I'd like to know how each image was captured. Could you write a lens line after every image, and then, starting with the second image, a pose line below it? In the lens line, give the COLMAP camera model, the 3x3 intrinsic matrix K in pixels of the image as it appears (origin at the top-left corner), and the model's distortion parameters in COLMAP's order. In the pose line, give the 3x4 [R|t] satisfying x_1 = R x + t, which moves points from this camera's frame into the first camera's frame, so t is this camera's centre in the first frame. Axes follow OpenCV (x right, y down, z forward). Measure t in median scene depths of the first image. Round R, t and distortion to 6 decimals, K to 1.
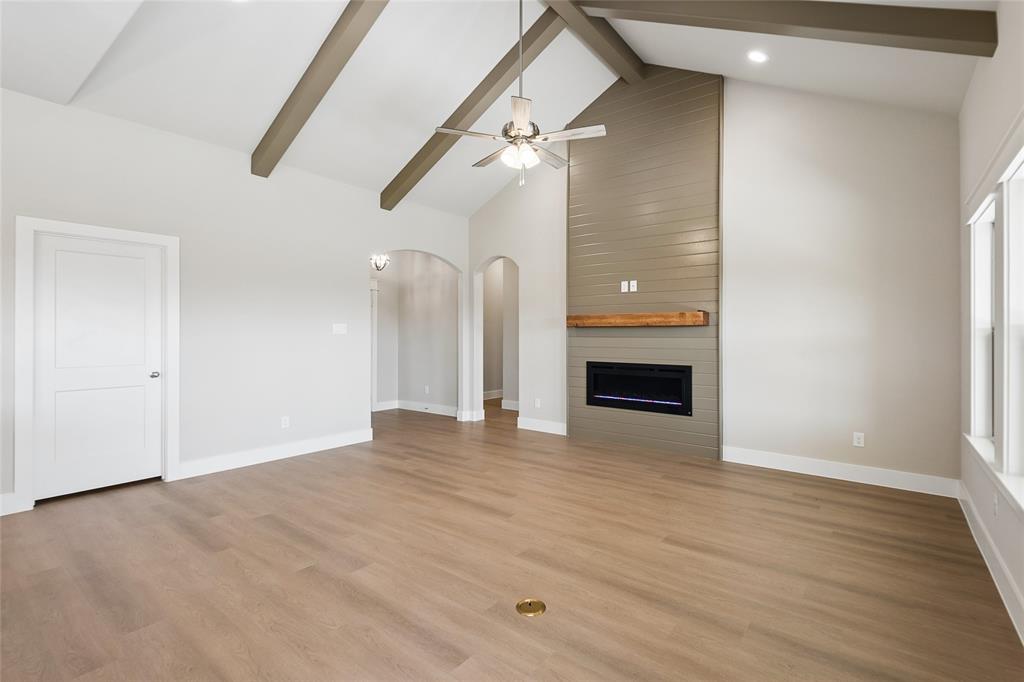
lens RADIAL K [[471.2, 0, 510.5], [0, 471.2, 332.8], [0, 0, 1]] dist [0.012790, -0.000703]
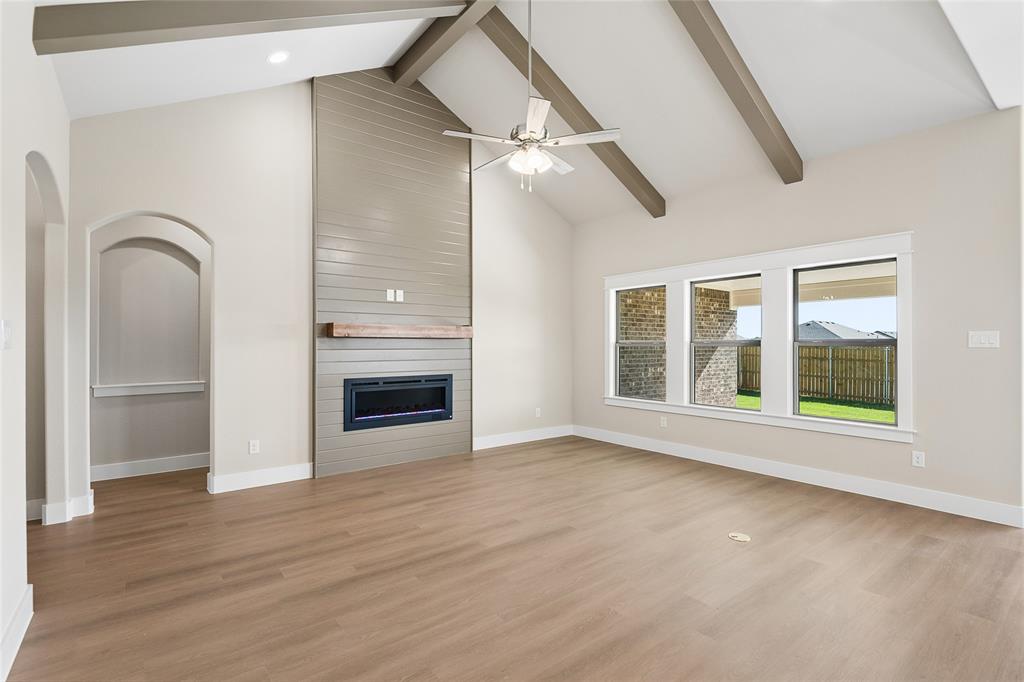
lens RADIAL K [[486.5, 0, 509.5], [0, 486.5, 346.4], [0, 0, 1]] dist [0.012956, -0.000019]
pose [[0.243209, -0.008398, 0.969938, -0.699876], [0.001311, 0.999964, 0.008329, -0.004783], [-0.969973, -0.000754, 0.243211, 0.590853]]
